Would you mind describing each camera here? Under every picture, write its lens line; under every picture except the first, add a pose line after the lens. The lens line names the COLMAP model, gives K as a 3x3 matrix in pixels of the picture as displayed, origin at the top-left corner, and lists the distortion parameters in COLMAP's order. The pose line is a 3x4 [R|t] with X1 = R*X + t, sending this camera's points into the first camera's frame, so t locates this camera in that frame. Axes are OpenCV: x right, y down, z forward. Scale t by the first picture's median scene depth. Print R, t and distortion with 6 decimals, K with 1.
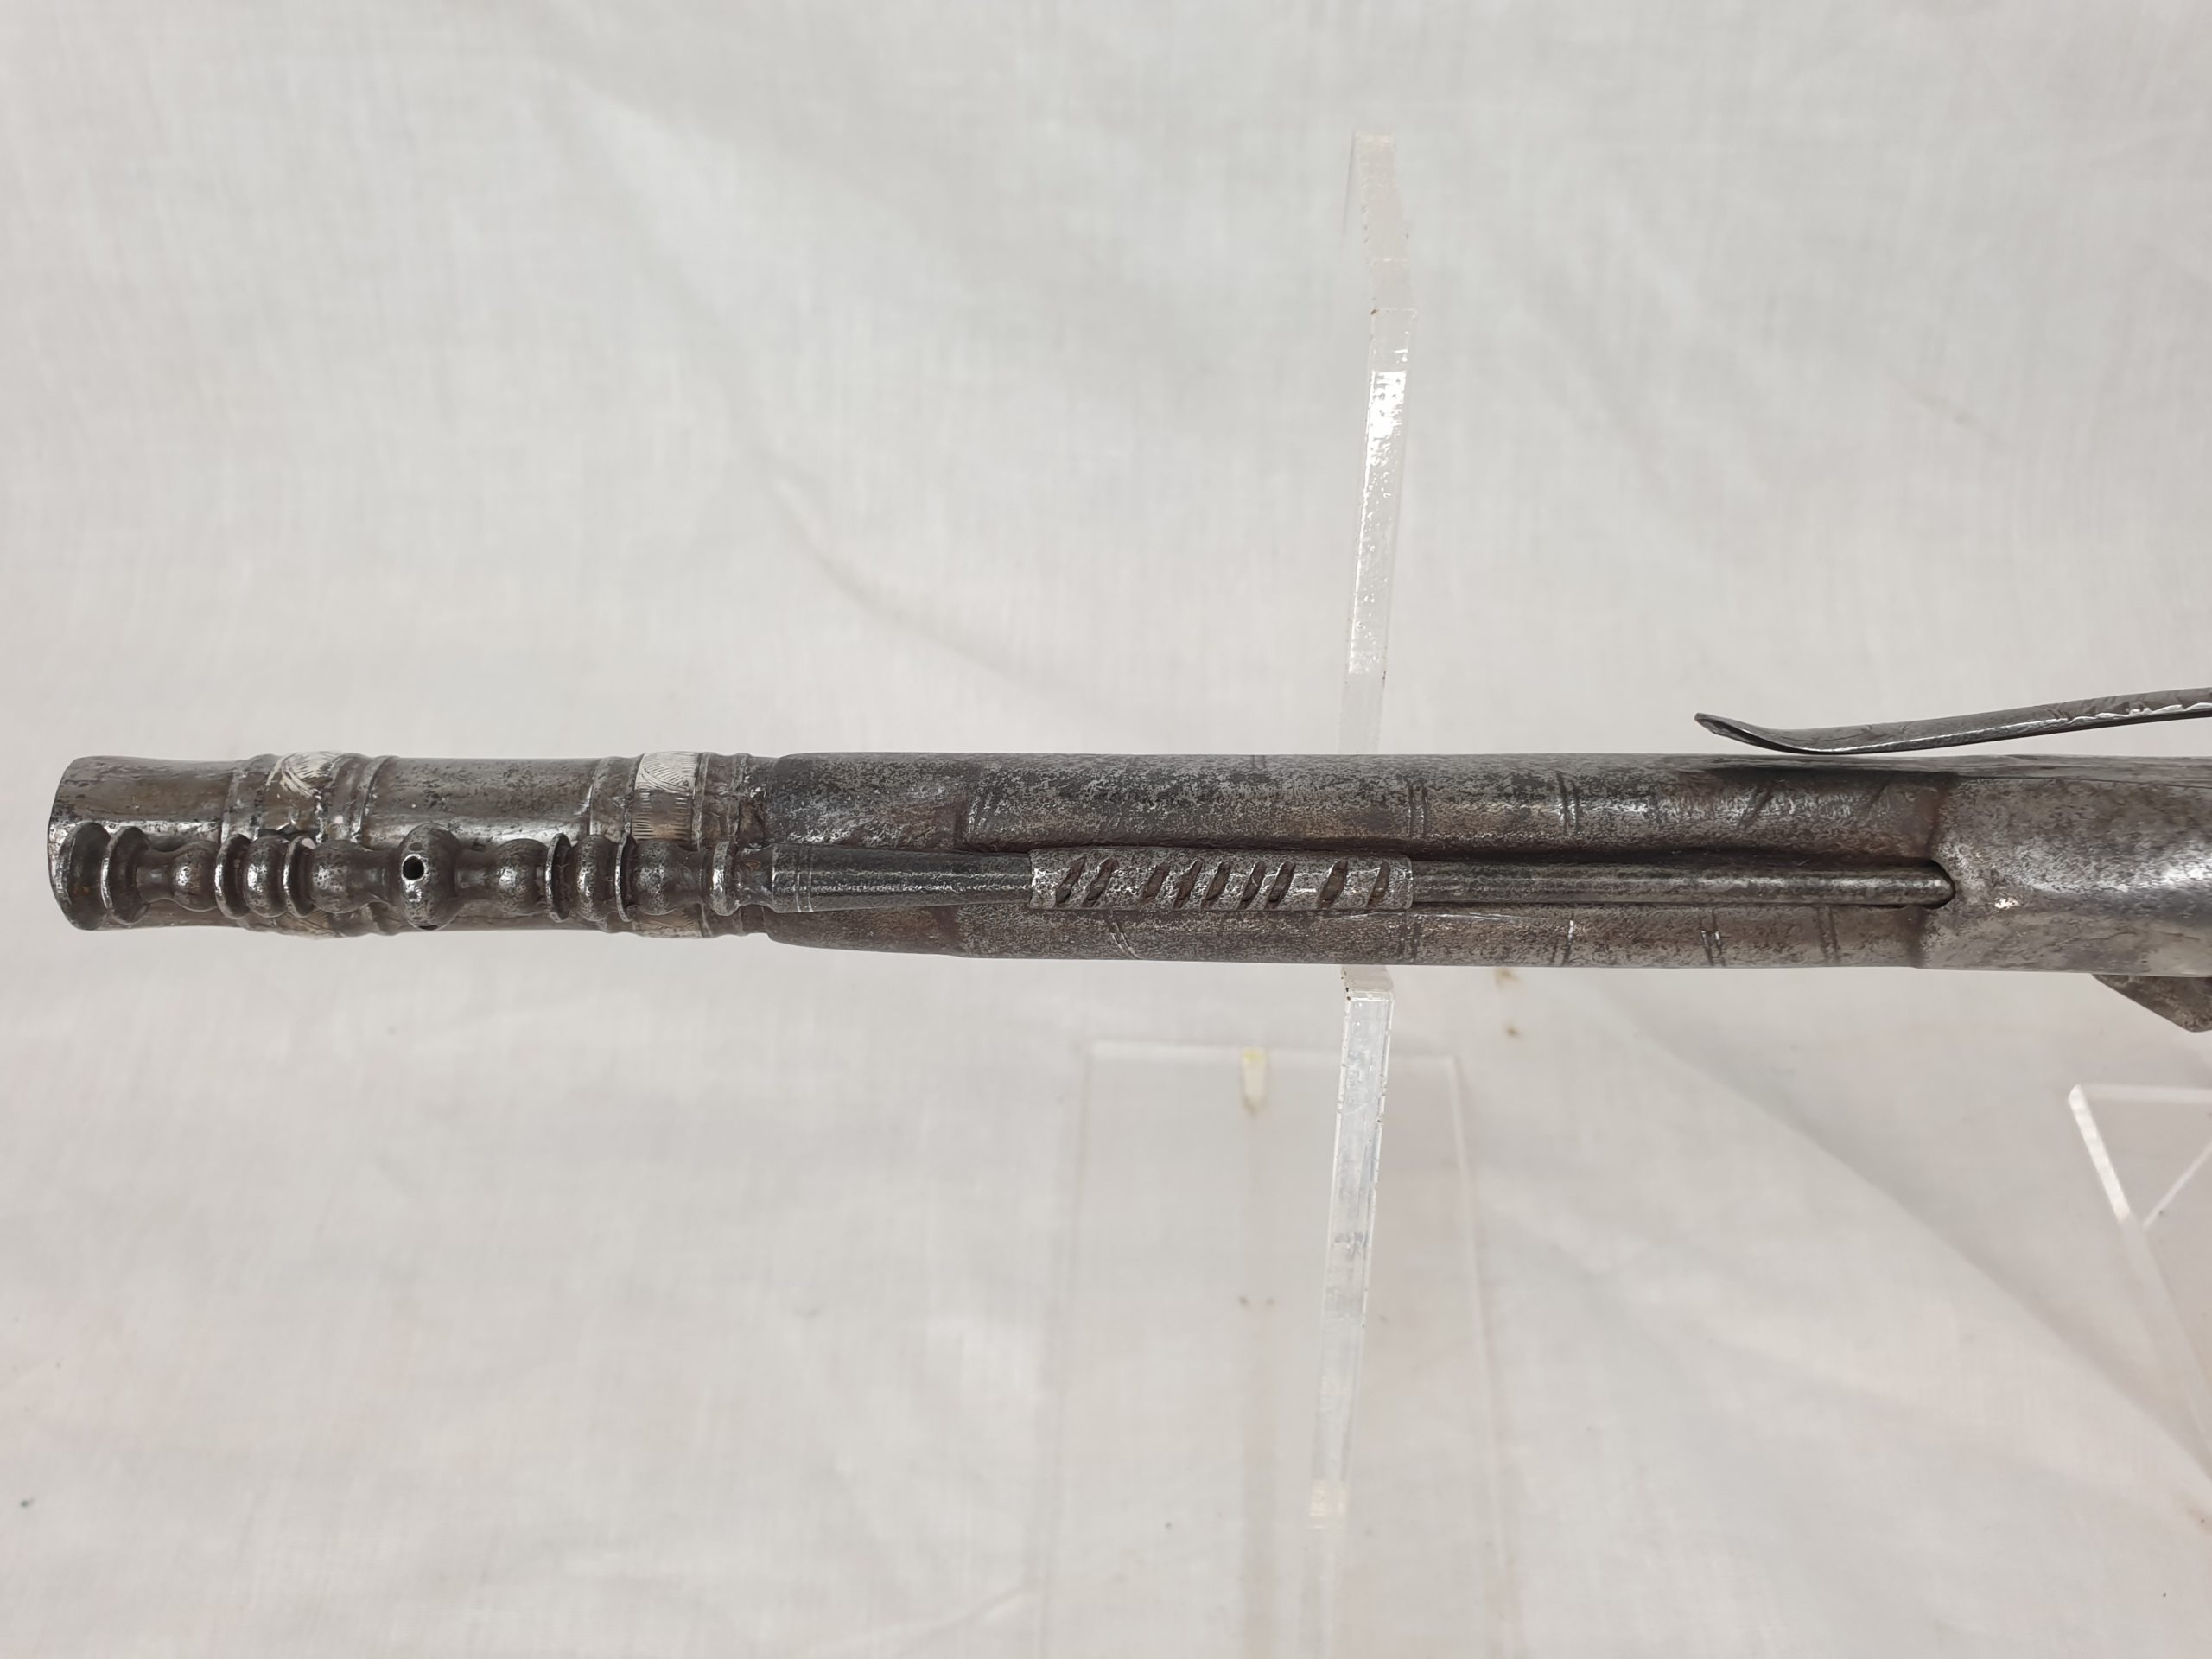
lens RADIAL K [[1838.7, 0, 1099.2], [0, 1838.7, 819.8], [0, 0, 1]] dist [-0.028563, 0.024394]
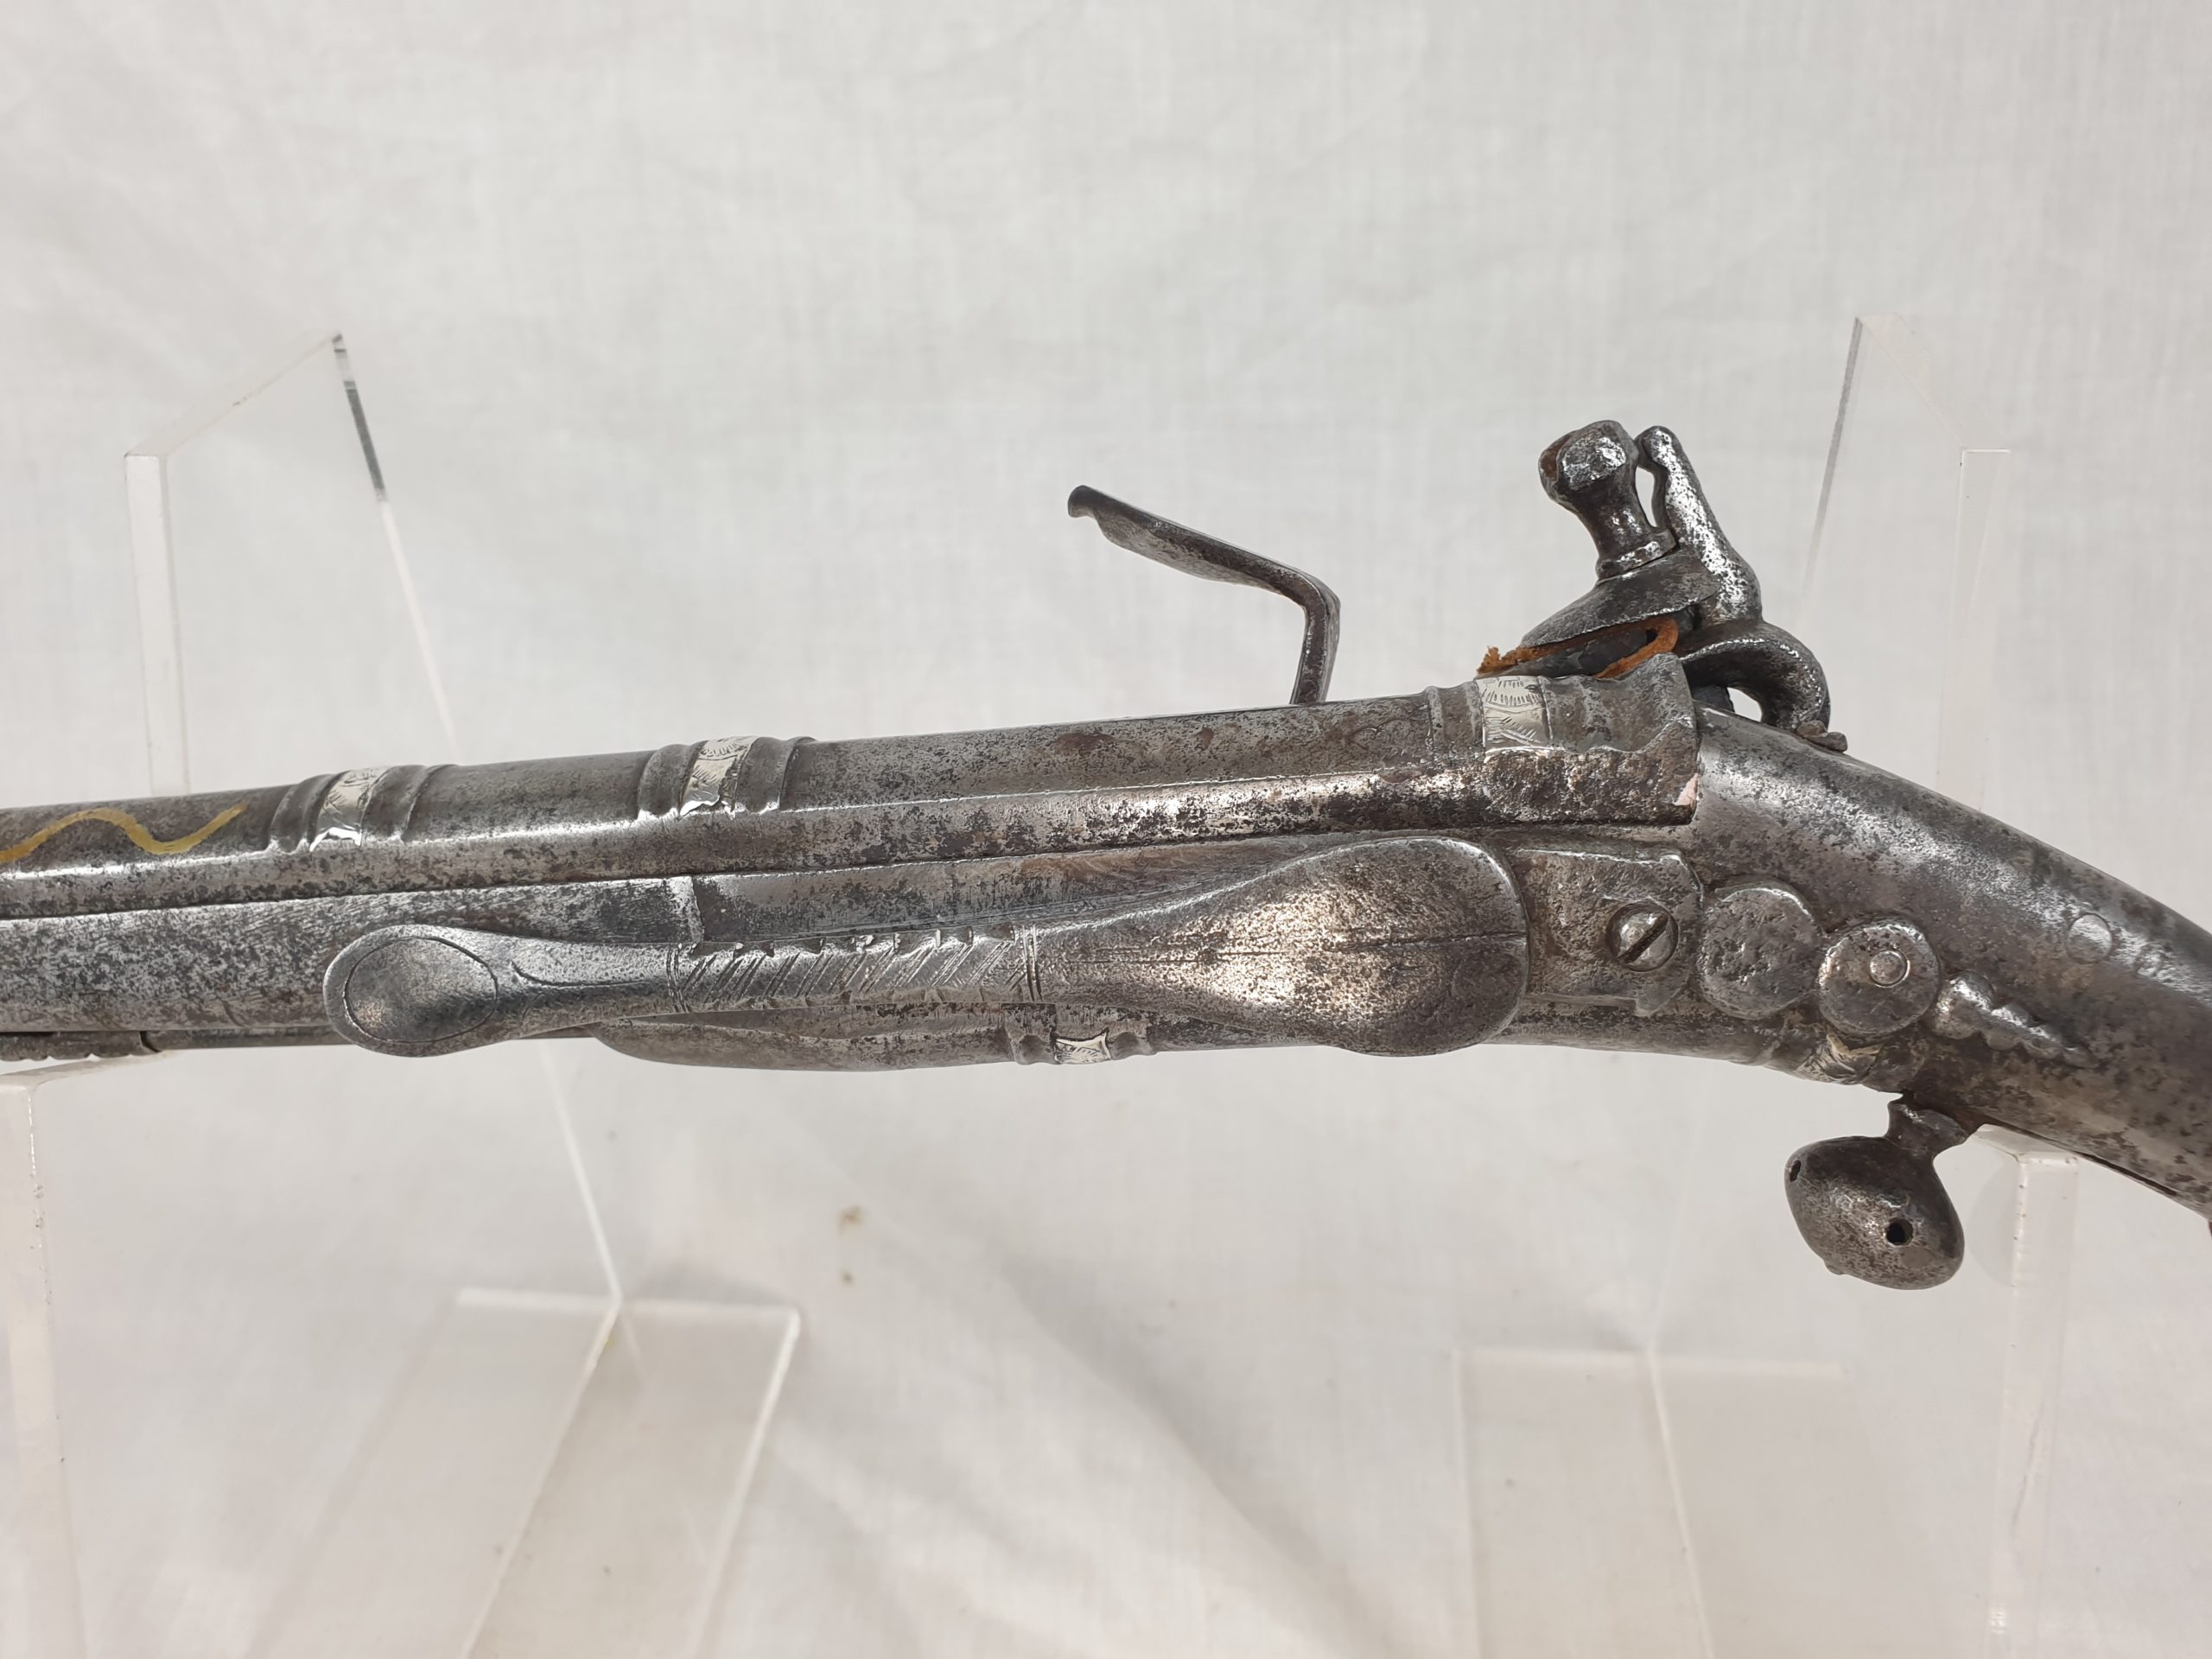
lens RADIAL K [[1838.7, 0, 1122.4], [0, 1838.7, 813.5], [0, 0, 1]] dist [-0.028563, 0.024394]
pose [[0.996298, -0.014549, -0.084730, 0.390486], [-0.004751, 0.974752, -0.223241, 0.079019], [0.085839, 0.222817, 0.971074, 0.024656]]
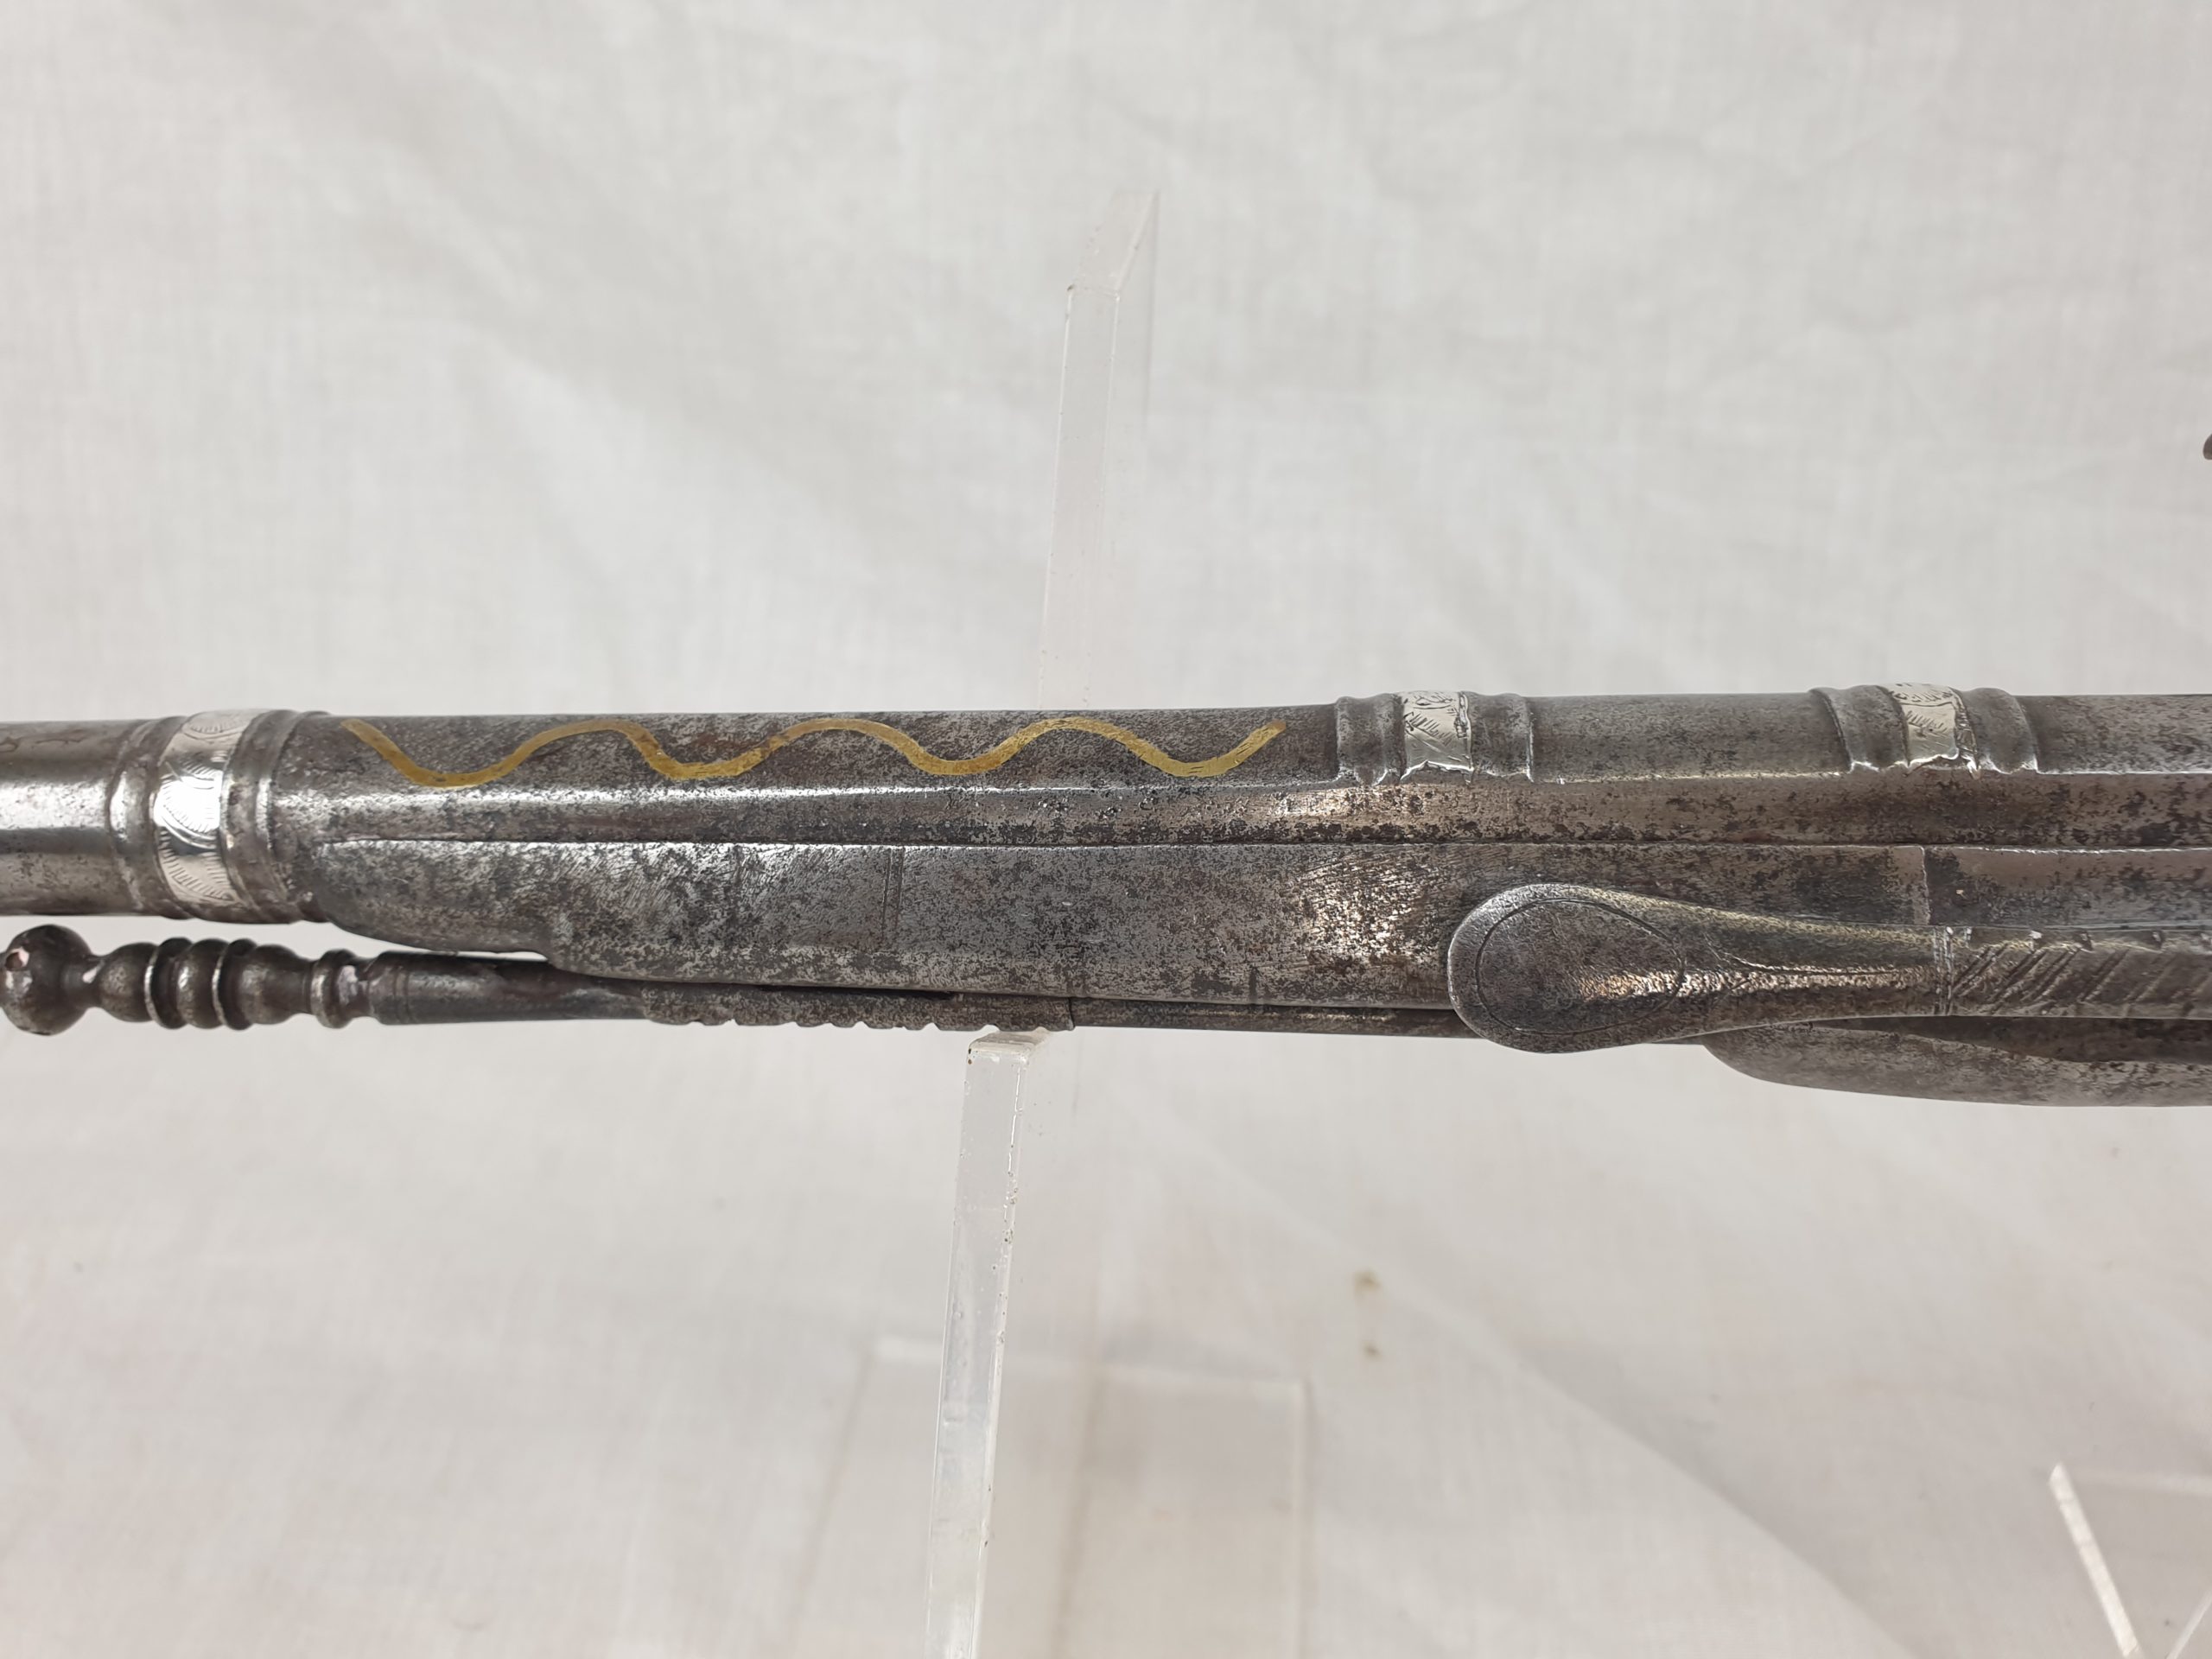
lens RADIAL K [[1838.7, 0, 1101.7], [0, 1838.7, 824.7], [0, 0, 1]] dist [-0.028563, 0.024394]
pose [[0.997843, 0.054021, -0.037292, 0.103713], [-0.061793, 0.964717, -0.255936, 0.091323], [0.022150, 0.257689, 0.965974, 0.104097]]
